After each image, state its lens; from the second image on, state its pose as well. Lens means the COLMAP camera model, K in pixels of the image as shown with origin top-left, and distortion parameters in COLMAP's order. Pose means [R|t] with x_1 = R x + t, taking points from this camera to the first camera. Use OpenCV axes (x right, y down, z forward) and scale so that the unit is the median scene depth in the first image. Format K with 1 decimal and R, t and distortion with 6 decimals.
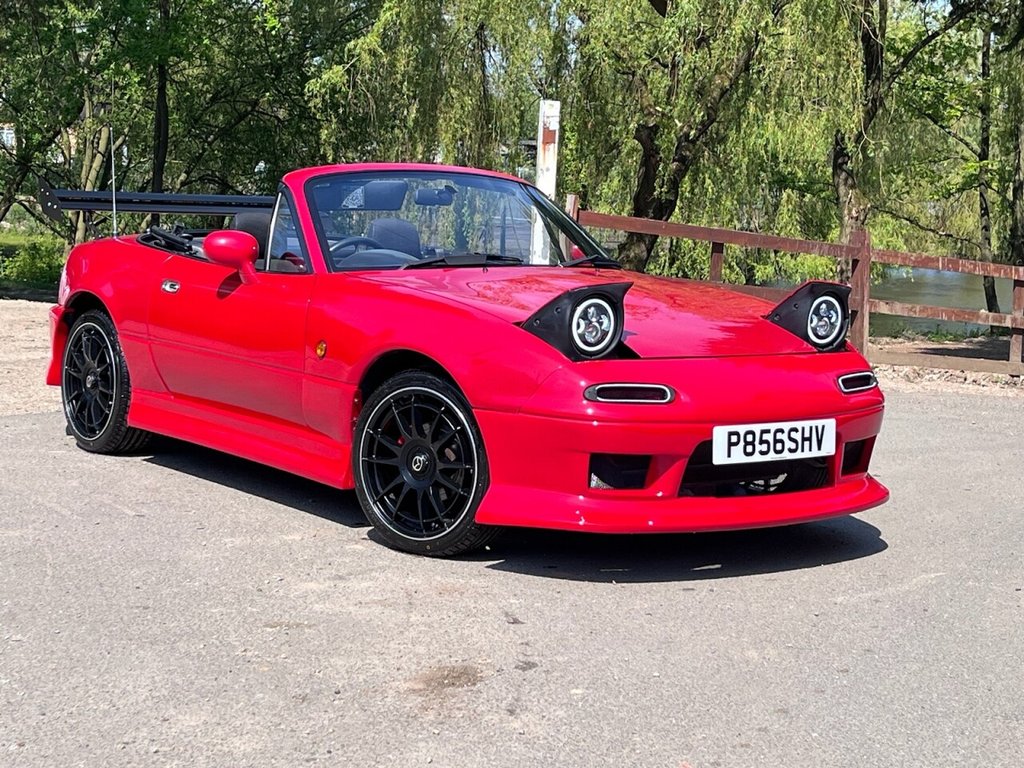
lens RADIAL K [[1834.6, 0, 512.0], [0, 1834.6, 384.0], [0, 0, 1]] dist [0.206709, -1.054492]
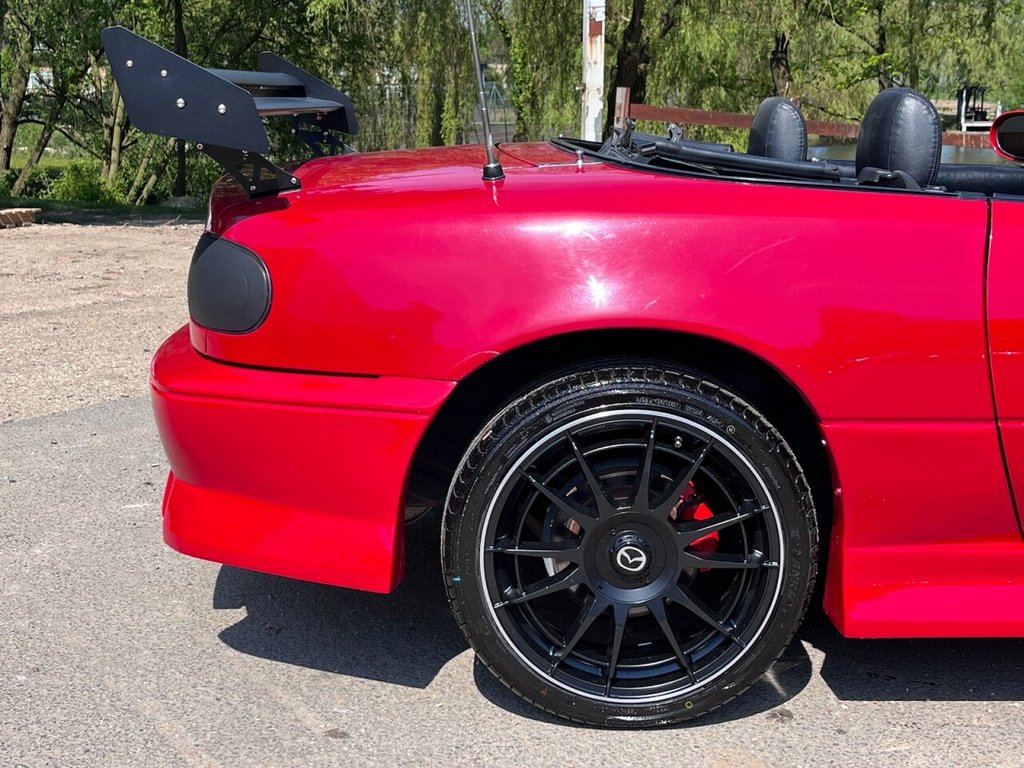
lens RADIAL K [[1388.5, 0, 514.8], [0, 1388.5, 386.7], [0, 0, 1]] dist [0.142528, -0.533885]
pose [[0.997602, -0.056928, 0.039358, -0.062679], [0.052917, 0.993939, 0.096363, -0.019206], [-0.044605, -0.094049, 0.994568, 0.245943]]
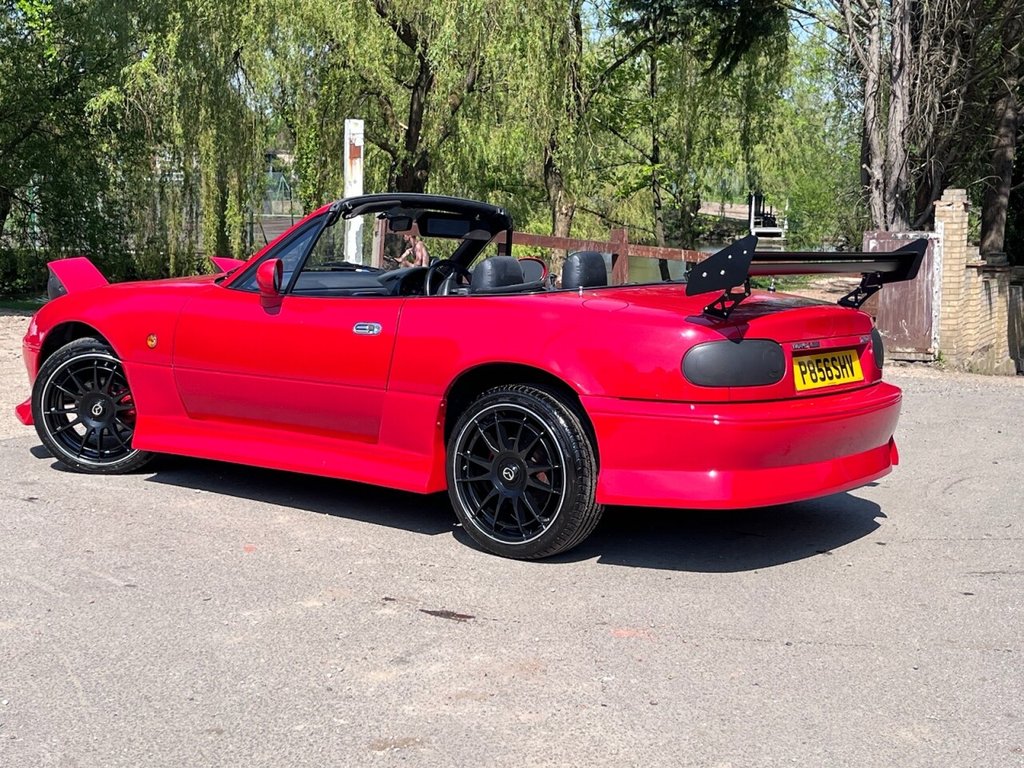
lens RADIAL K [[1493.0, 0, 512.0], [0, 1493.0, 384.0], [0, 0, 1]] dist [0.159402, -0.526050]
pose [[0.982971, -0.043293, 0.178590, -0.054772], [0.038836, 0.998843, 0.028379, -0.016367], [-0.179612, -0.020960, 0.983514, 0.087673]]
